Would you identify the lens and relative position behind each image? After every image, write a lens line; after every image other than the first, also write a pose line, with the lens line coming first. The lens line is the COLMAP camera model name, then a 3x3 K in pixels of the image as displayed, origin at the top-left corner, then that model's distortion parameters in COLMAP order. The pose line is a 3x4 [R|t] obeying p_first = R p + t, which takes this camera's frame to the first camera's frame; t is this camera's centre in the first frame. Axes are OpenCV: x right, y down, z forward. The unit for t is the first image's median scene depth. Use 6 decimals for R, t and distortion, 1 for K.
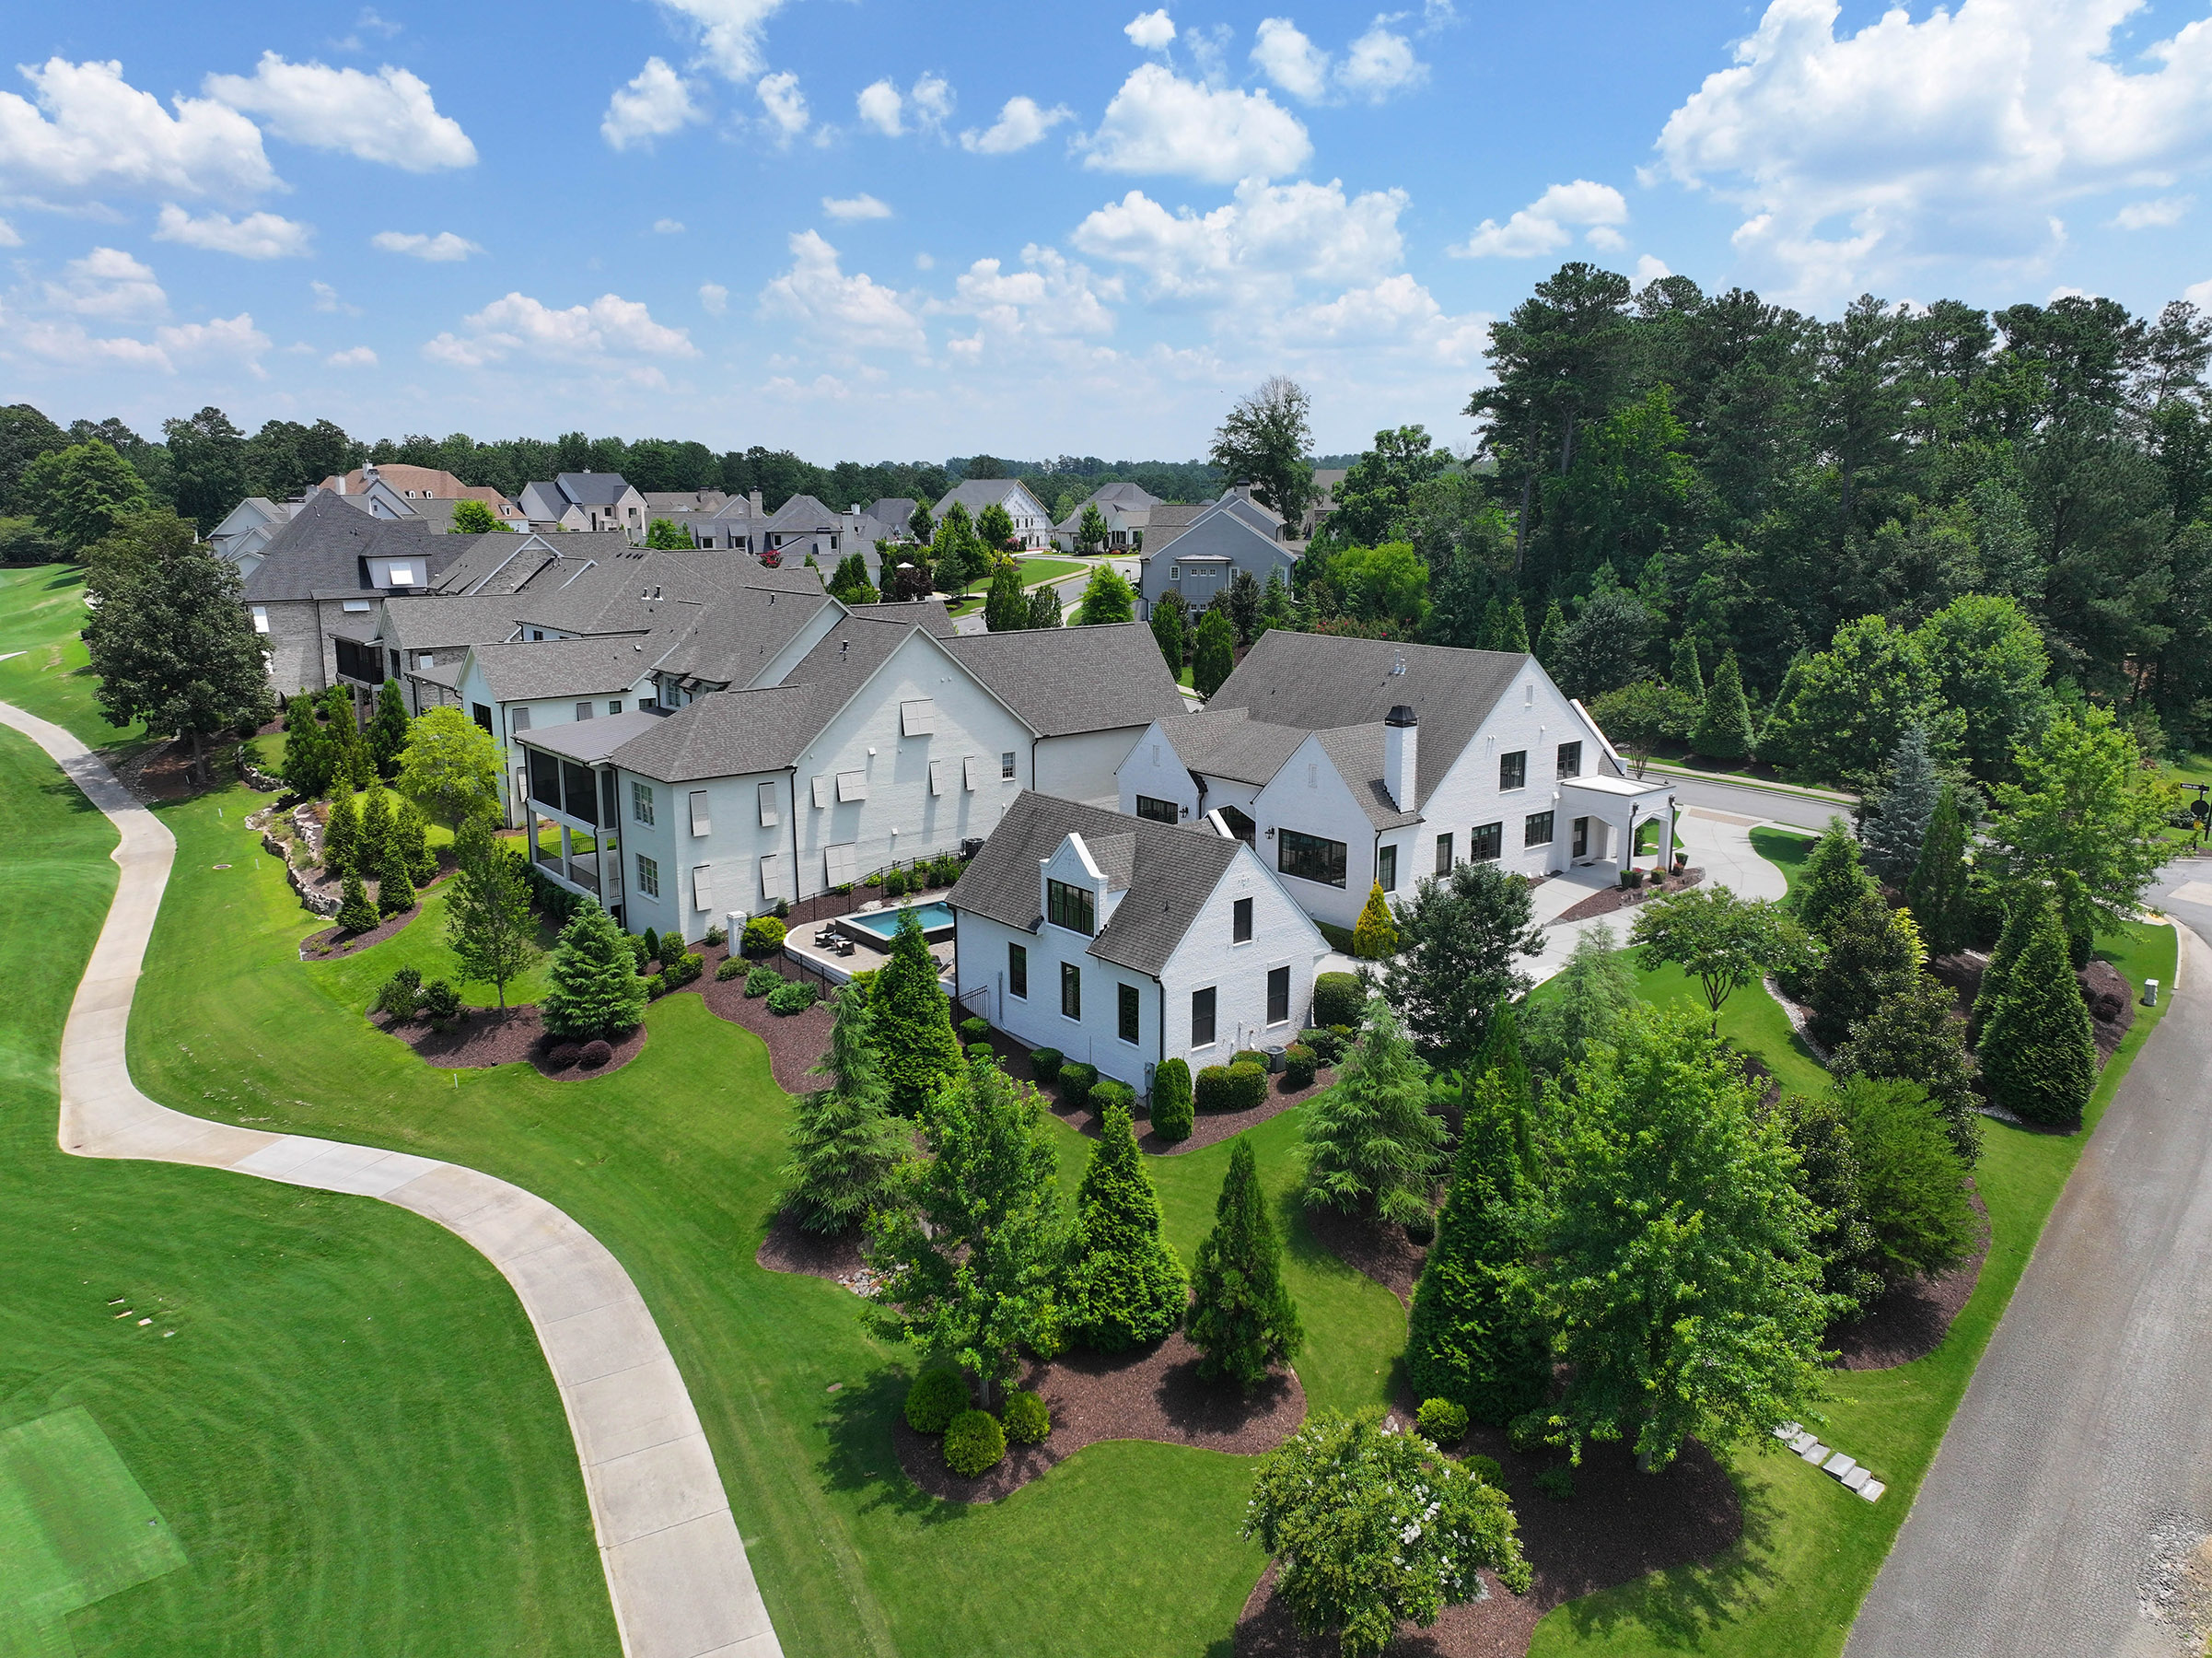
lens RADIAL K [[1559.0, 0, 1113.0], [0, 1559.0, 827.1], [0, 0, 1]] dist [0.009620, -0.007400]
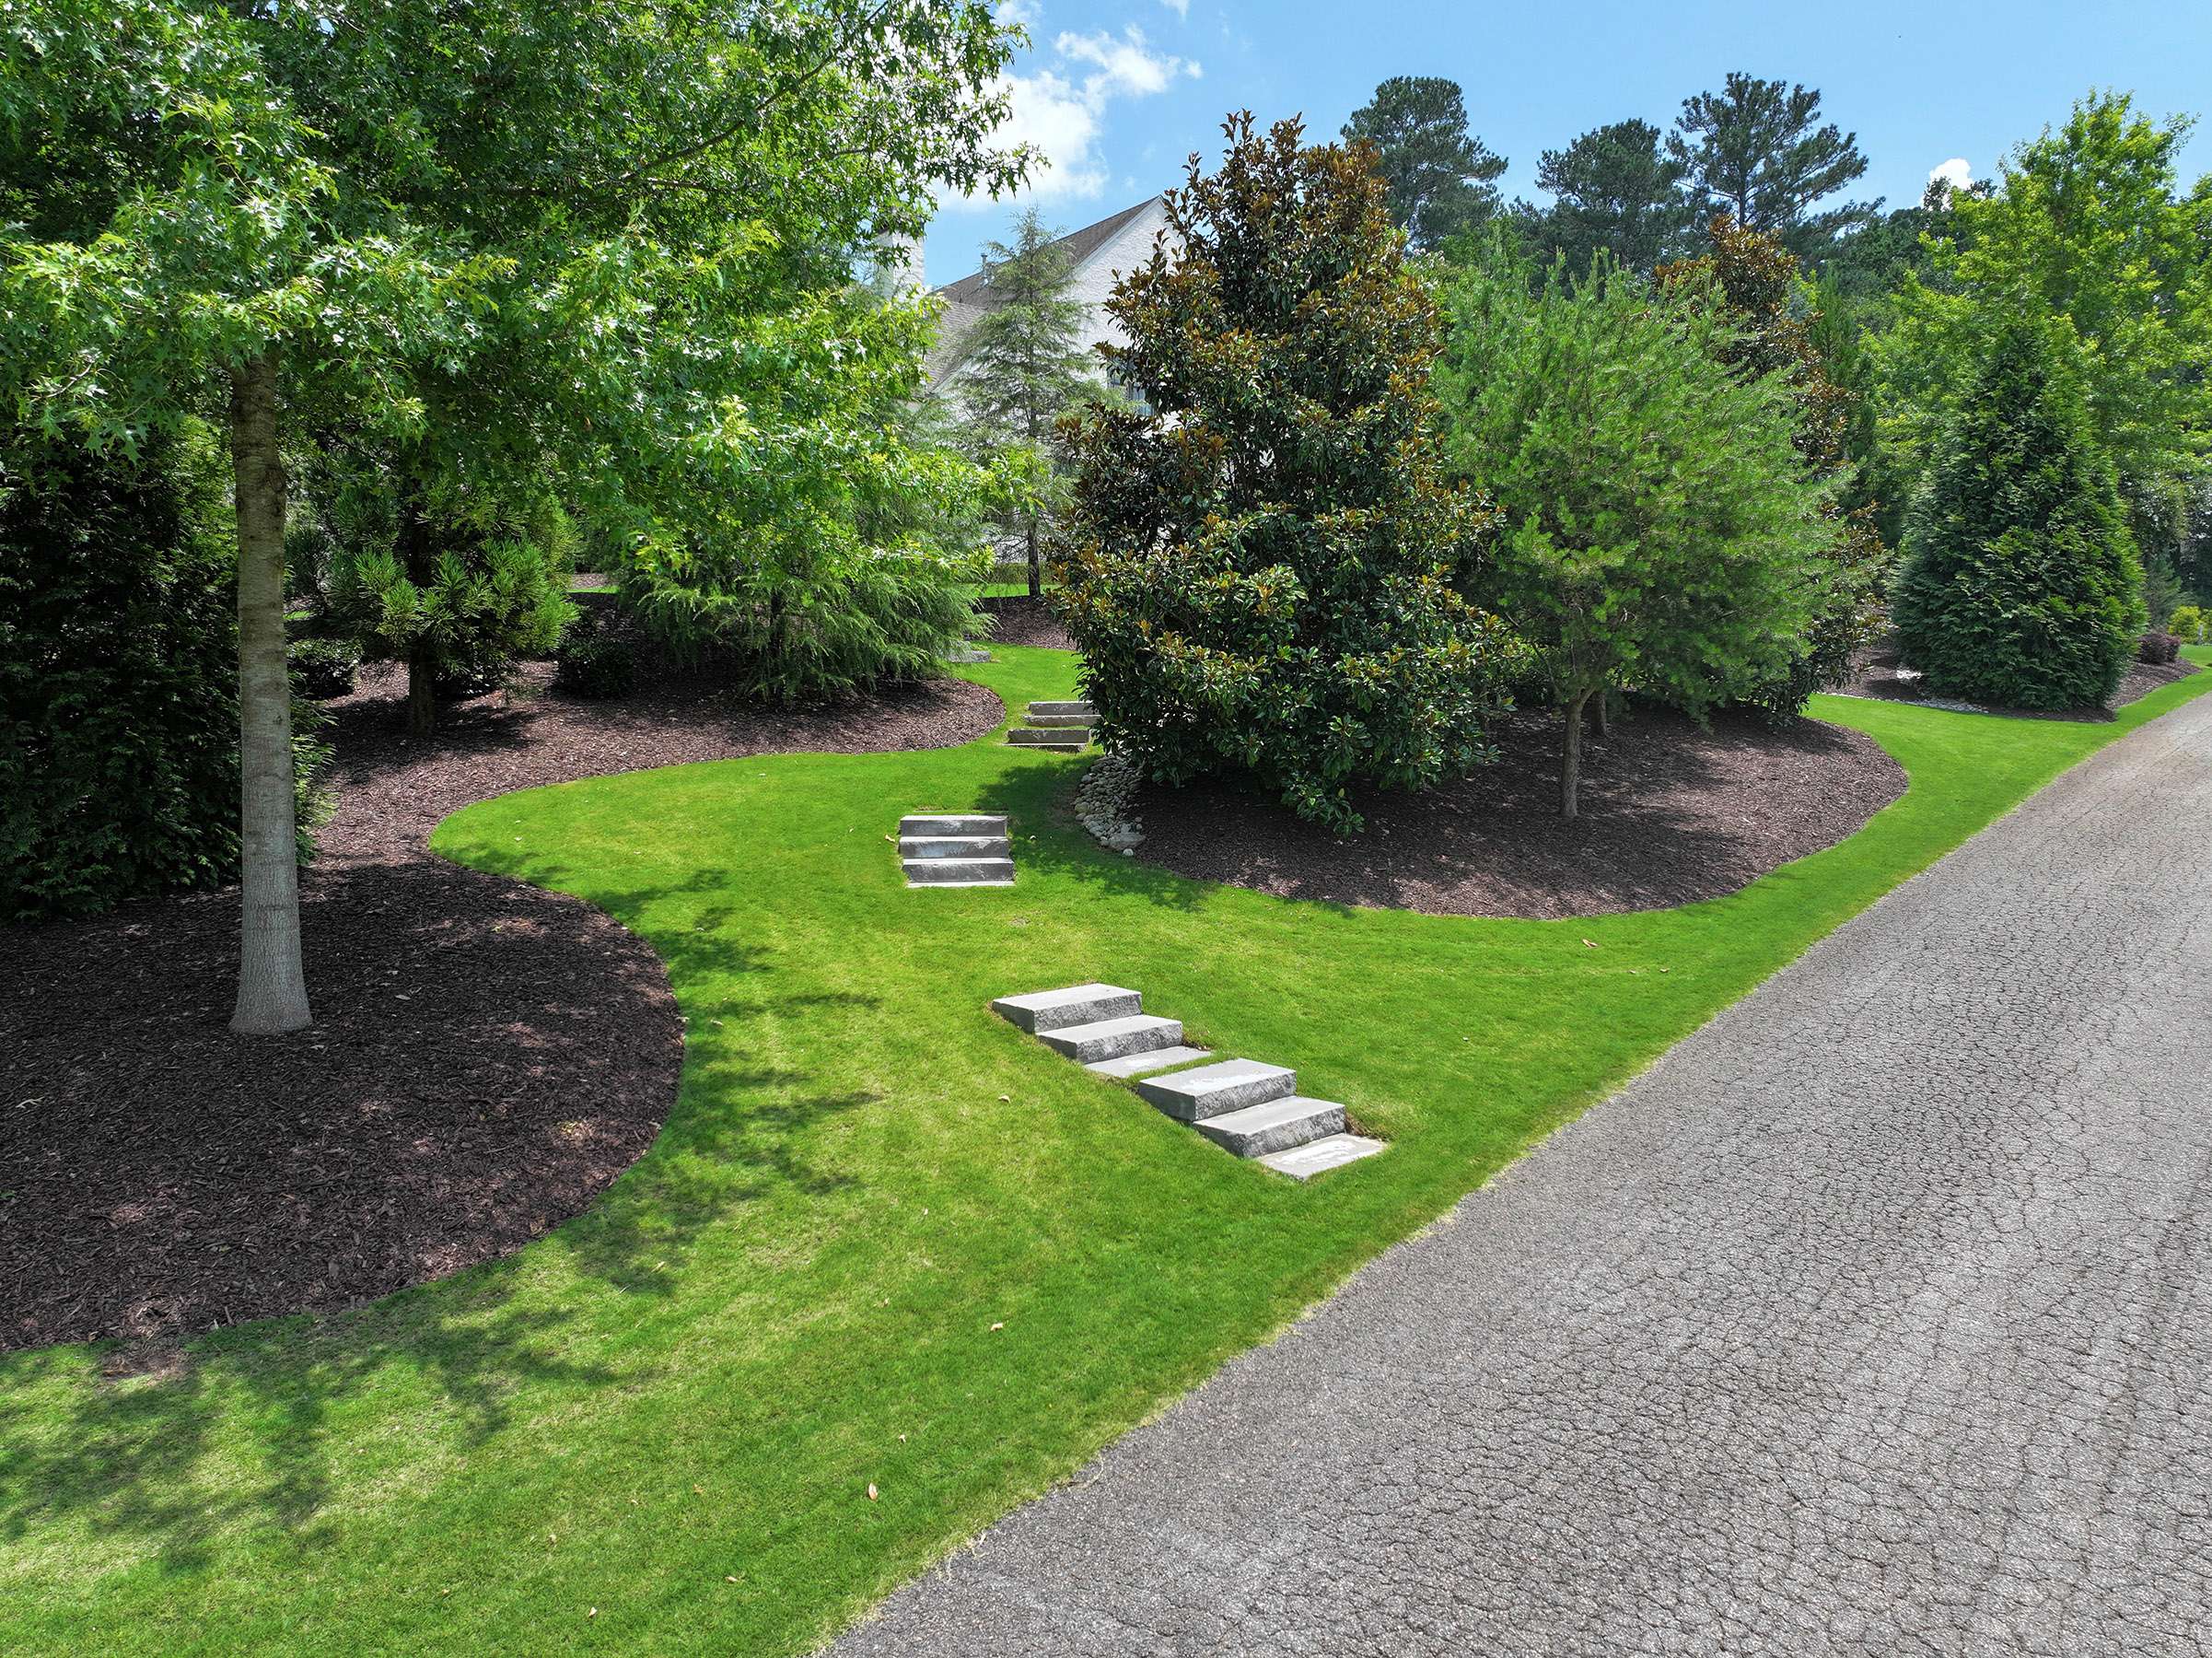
lens RADIAL K [[1559.0, 0, 1097.9], [0, 1559.0, 834.7], [0, 0, 1]] dist [0.009620, -0.007400]
pose [[0.999706, 0.020375, -0.013180, 0.335645], [-0.022219, 0.986937, -0.159568, 0.306204], [0.009756, 0.159814, 0.987099, 0.565088]]
